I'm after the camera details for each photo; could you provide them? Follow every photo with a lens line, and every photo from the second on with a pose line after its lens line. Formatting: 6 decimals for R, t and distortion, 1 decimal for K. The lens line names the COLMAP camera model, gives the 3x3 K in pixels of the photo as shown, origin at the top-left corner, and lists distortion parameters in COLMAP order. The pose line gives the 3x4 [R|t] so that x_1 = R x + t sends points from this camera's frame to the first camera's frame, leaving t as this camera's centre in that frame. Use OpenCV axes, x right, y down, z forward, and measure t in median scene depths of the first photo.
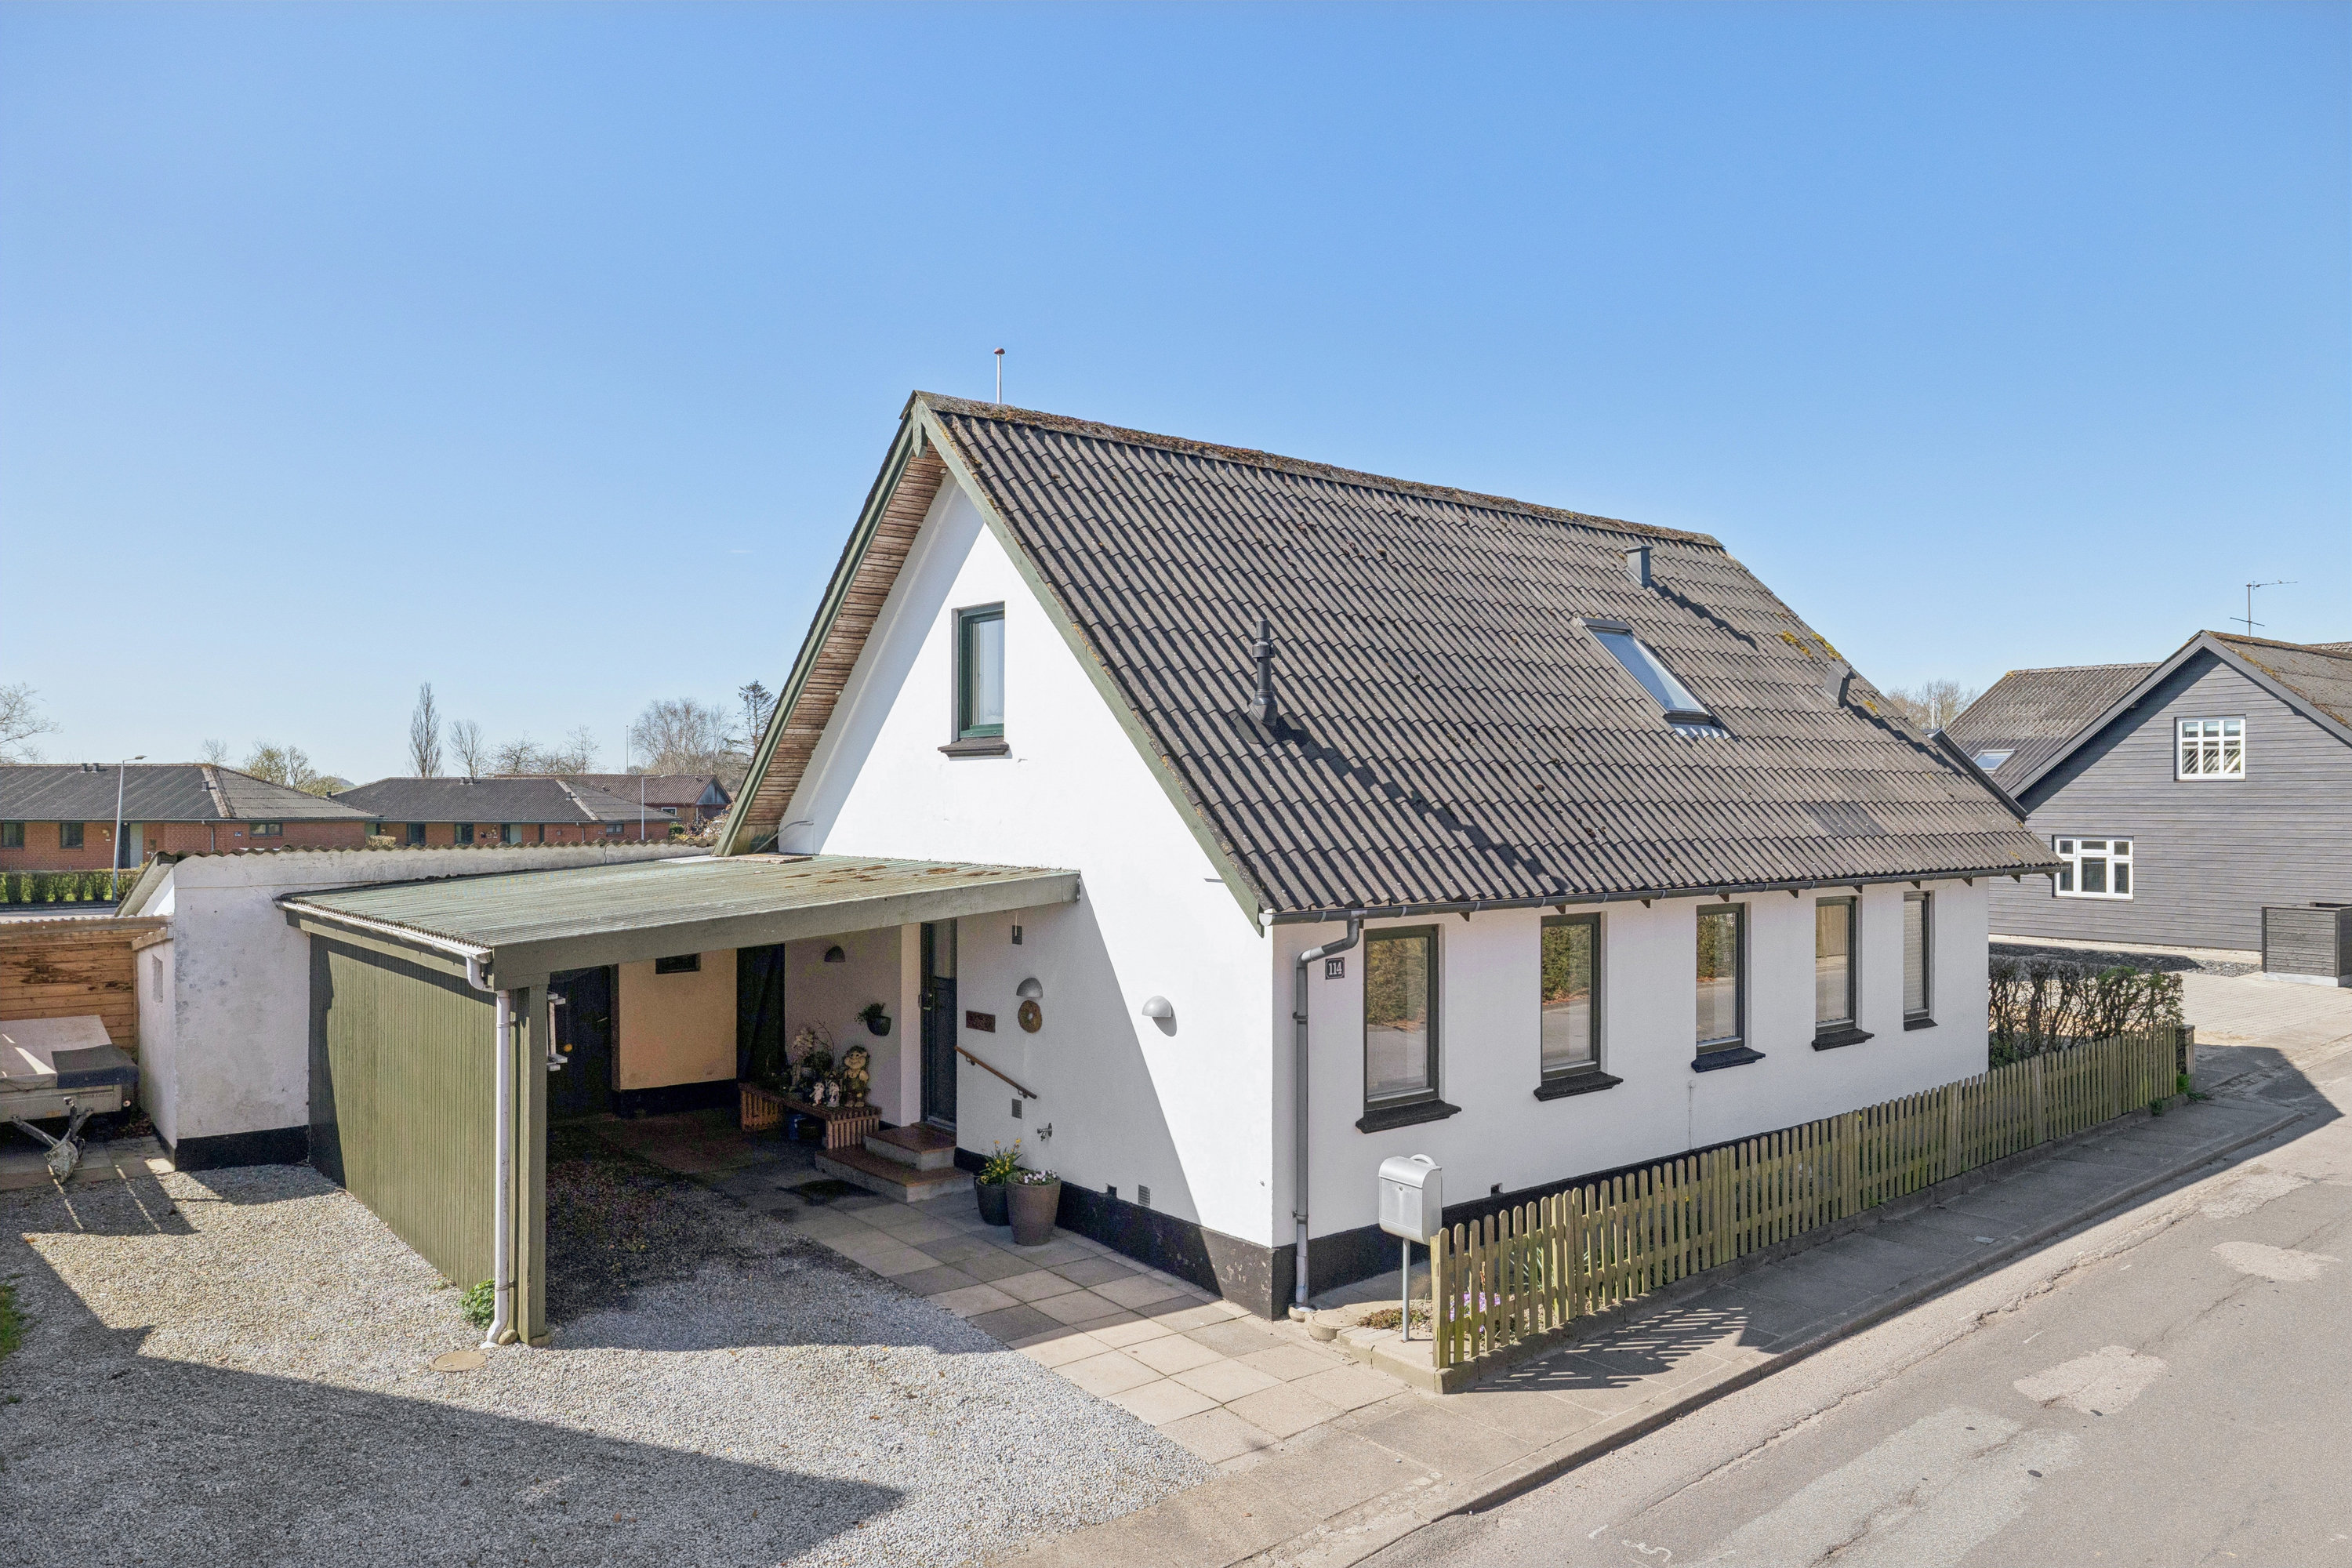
lens RADIAL K [[1594.4, 0, 1185.6], [0, 1594.4, 798.5], [0, 0, 1]] dist [0.001297, 0.000729]
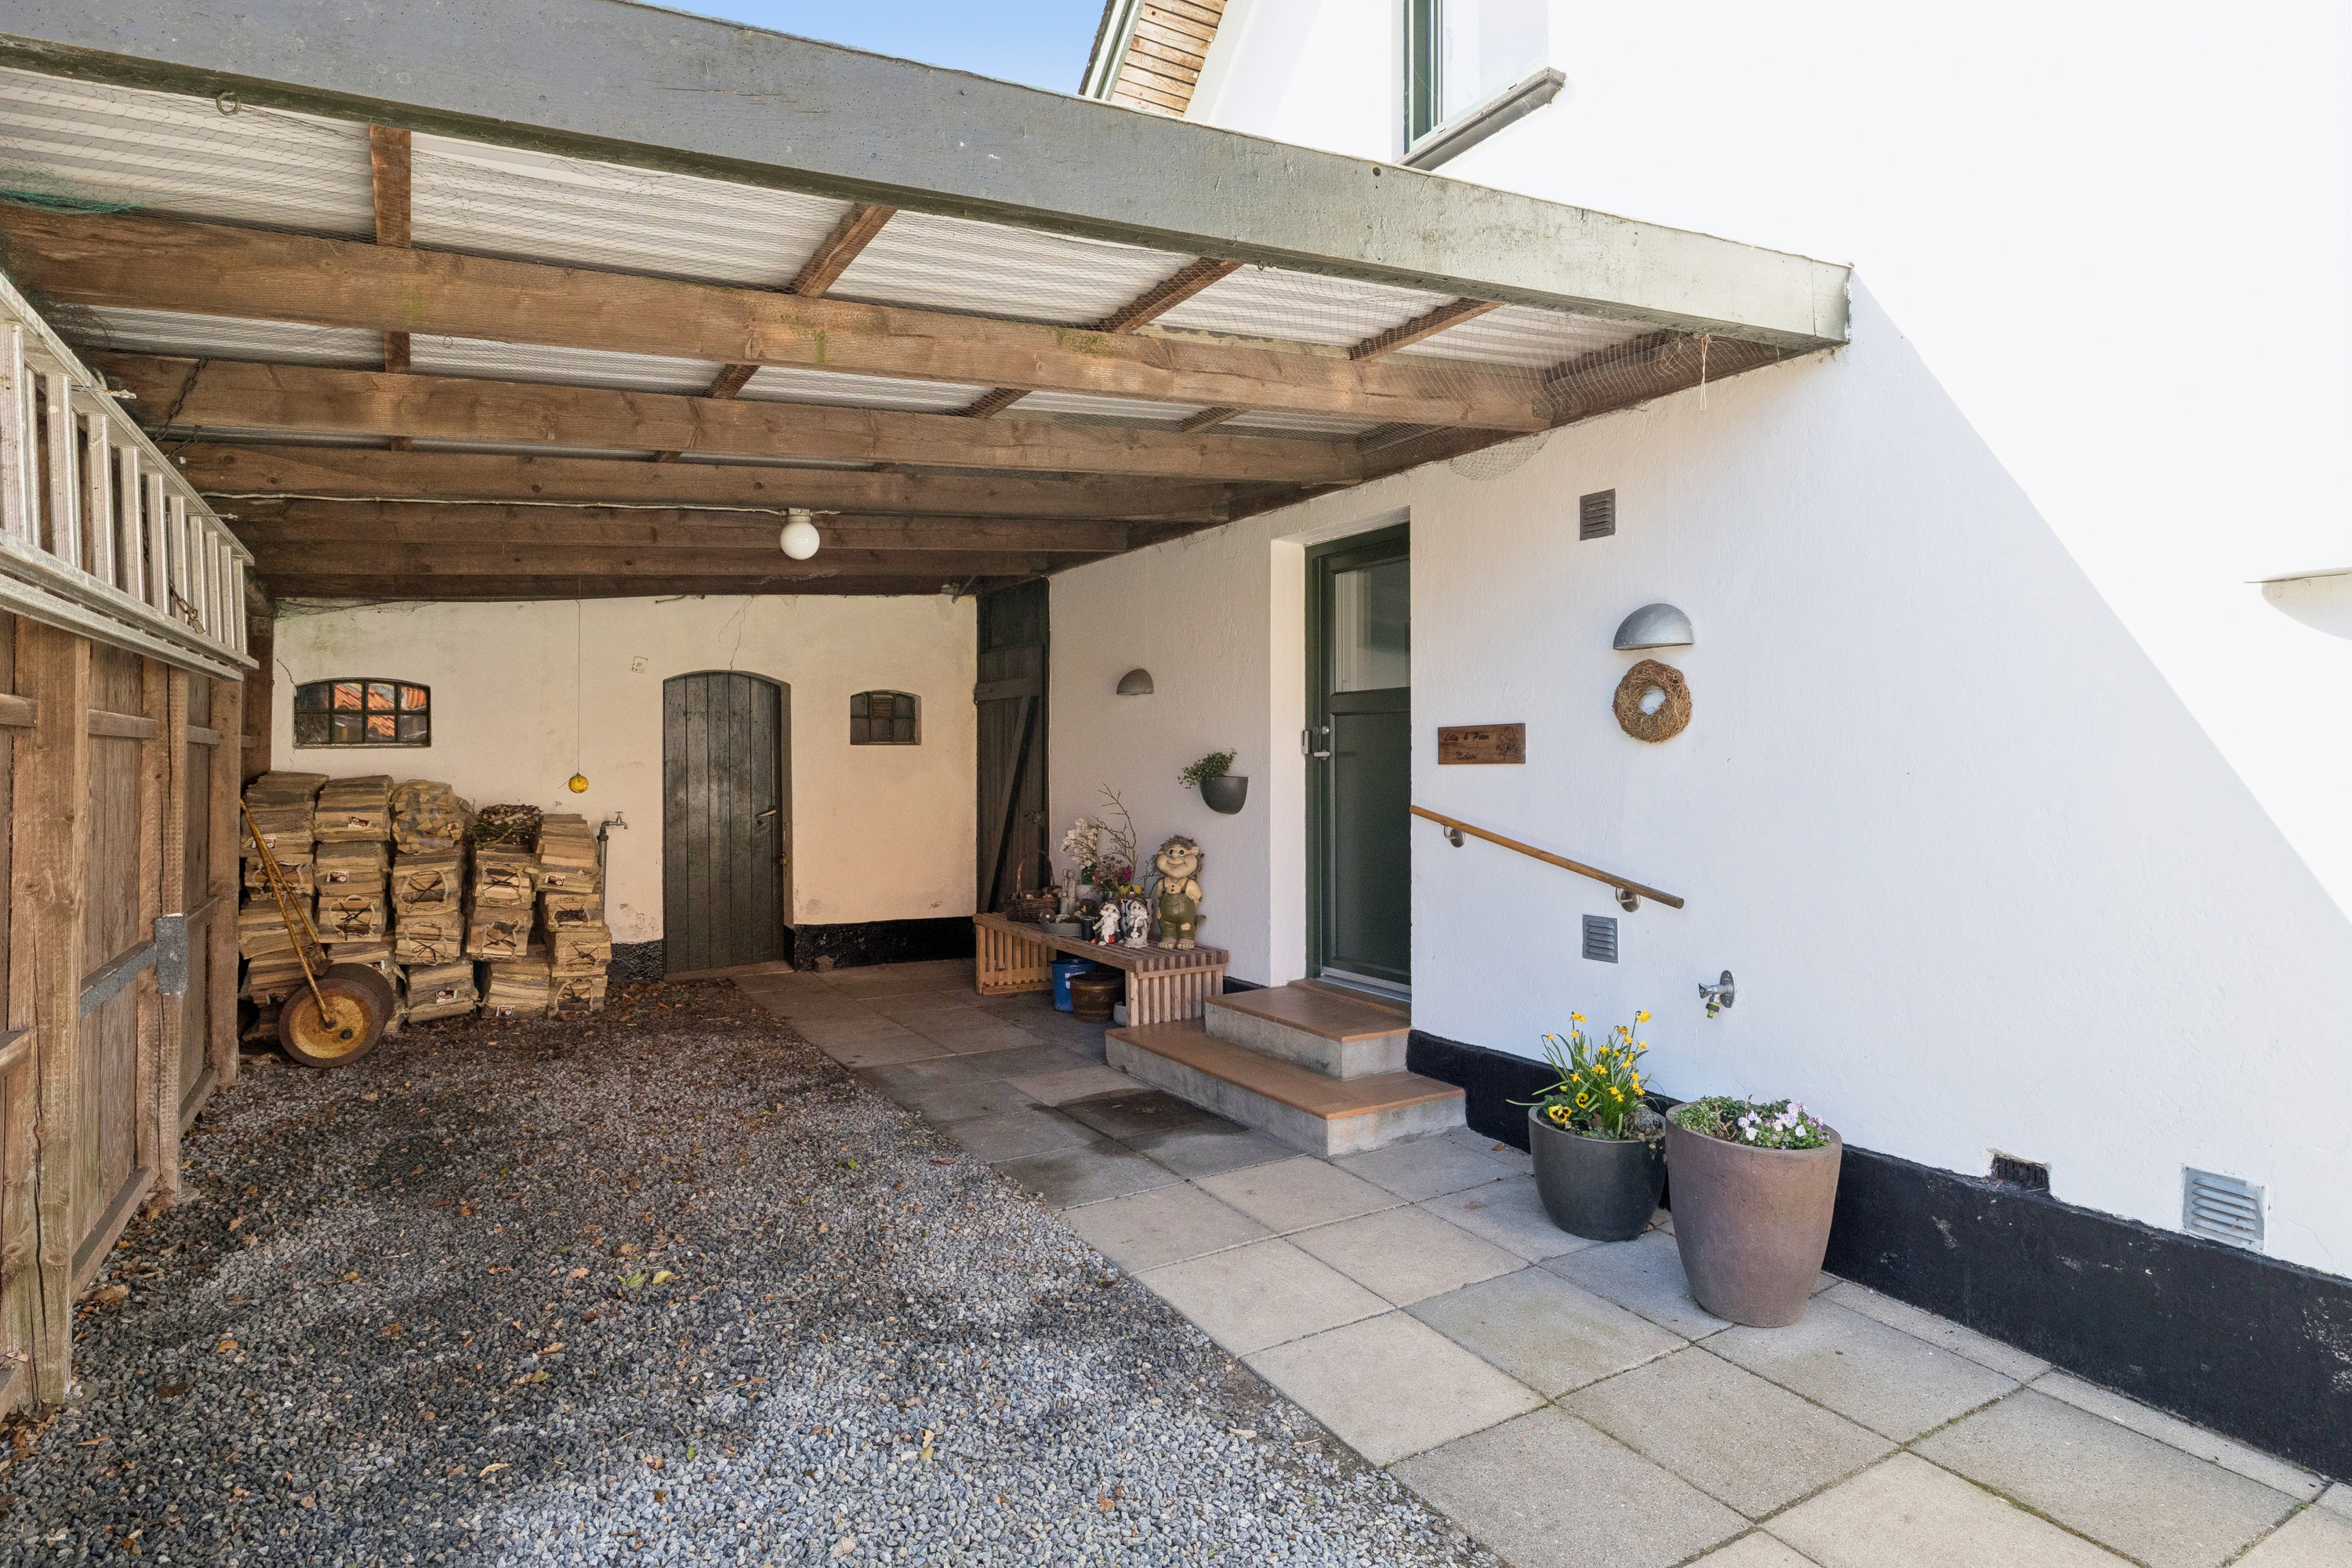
lens RADIAL K [[1262.8, 0, 1176.2], [0, 1262.8, 773.4], [0, 0, 1]] dist [0.005716, 0.000149]
pose [[0.988718, -0.003200, -0.149753, -0.160480], [0.004618, 0.999948, 0.009127, 0.145528], [0.149716, -0.009715, 0.988681, 0.649207]]
